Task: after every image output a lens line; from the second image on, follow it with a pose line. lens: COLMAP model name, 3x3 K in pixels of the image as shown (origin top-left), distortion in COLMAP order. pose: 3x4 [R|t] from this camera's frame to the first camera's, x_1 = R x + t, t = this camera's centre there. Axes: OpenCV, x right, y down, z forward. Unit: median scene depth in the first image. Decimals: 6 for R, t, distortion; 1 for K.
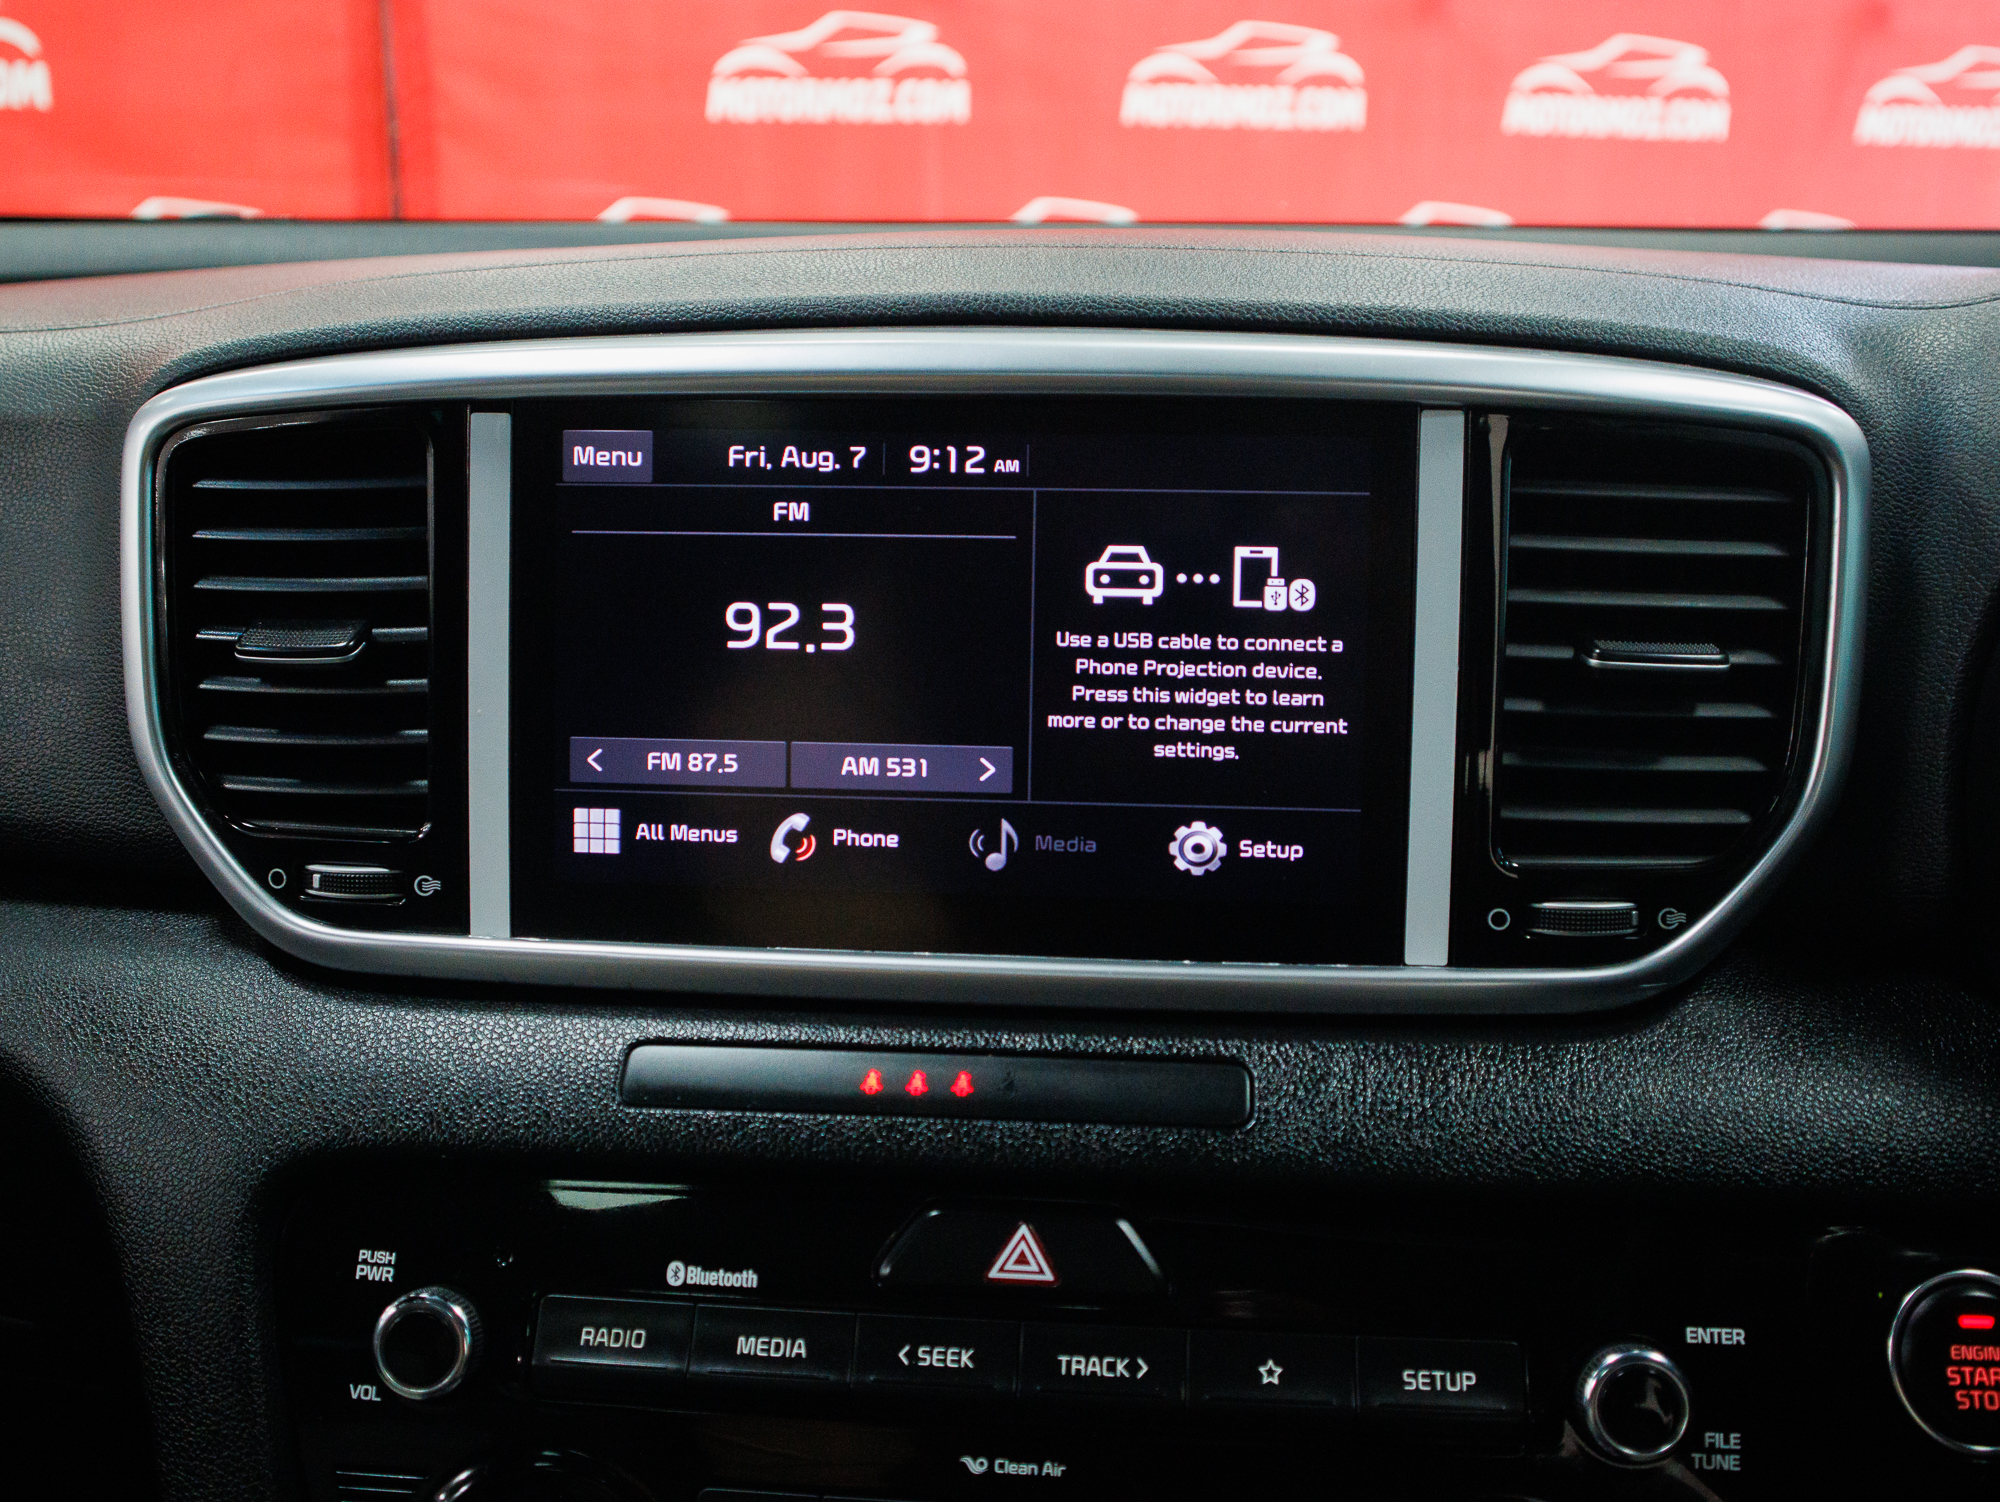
lens RADIAL K [[2072.9, 0, 984.8], [0, 2072.9, 753.6], [0, 0, 1]] dist [-0.062563, 0.000000]
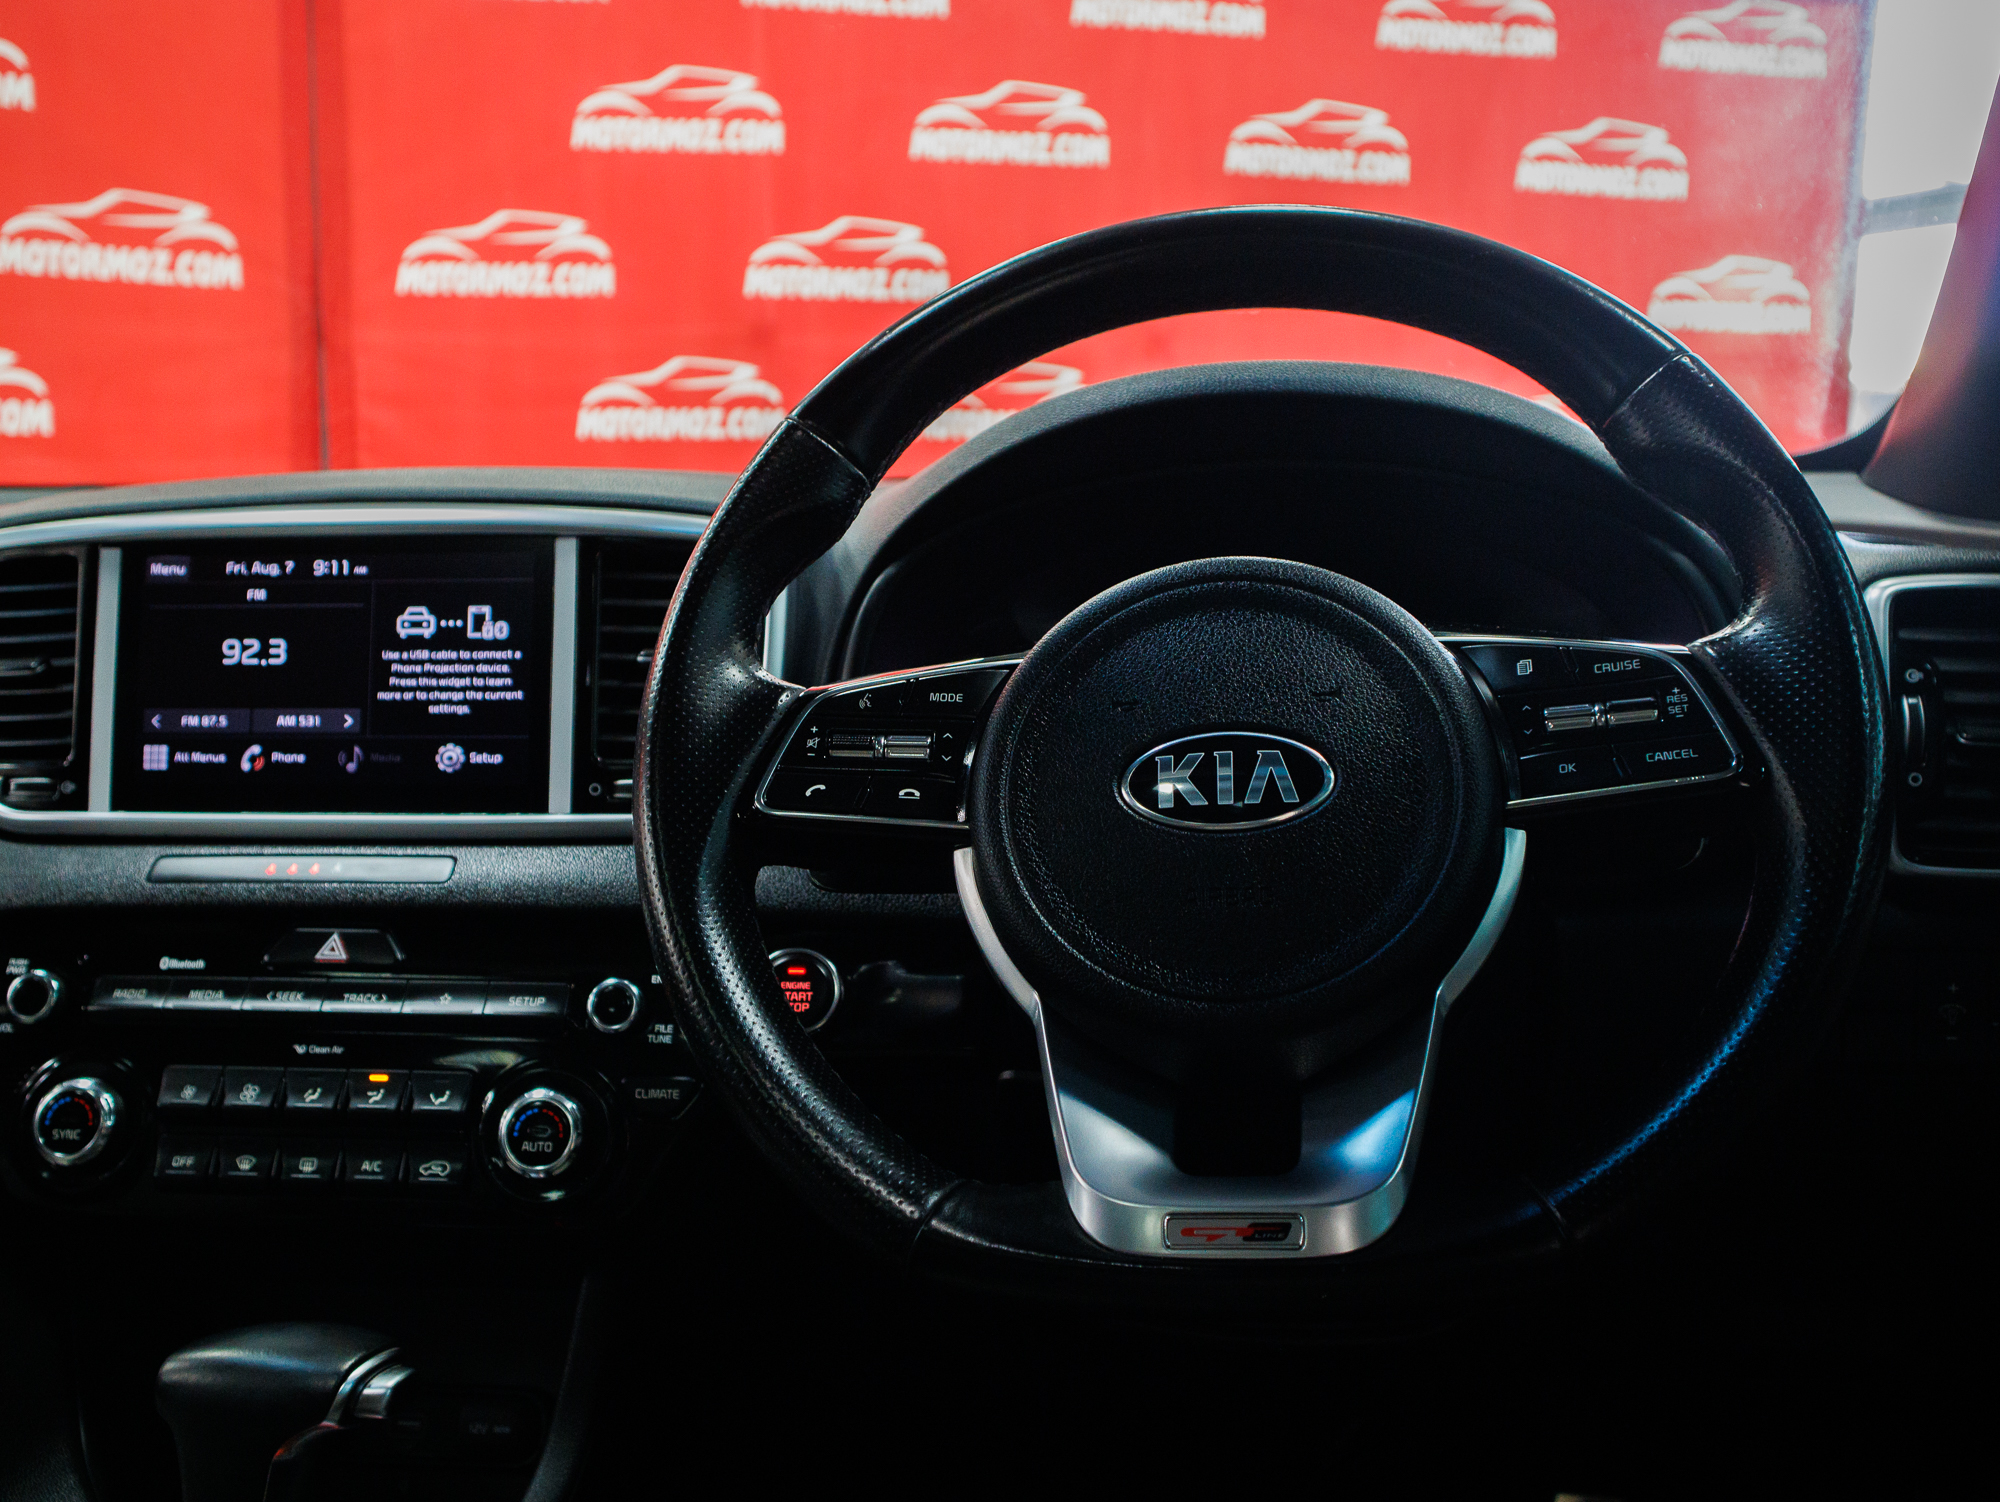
lens RADIAL K [[1916.4, 0, 984.4], [0, 1916.4, 752.1], [0, 0, 1]] dist [-0.041781, 0.000000]
pose [[0.999900, -0.009282, 0.010663, 0.590387], [0.010704, 0.989785, -0.142168, 0.303289], [-0.009234, 0.142268, 0.989785, -0.806089]]
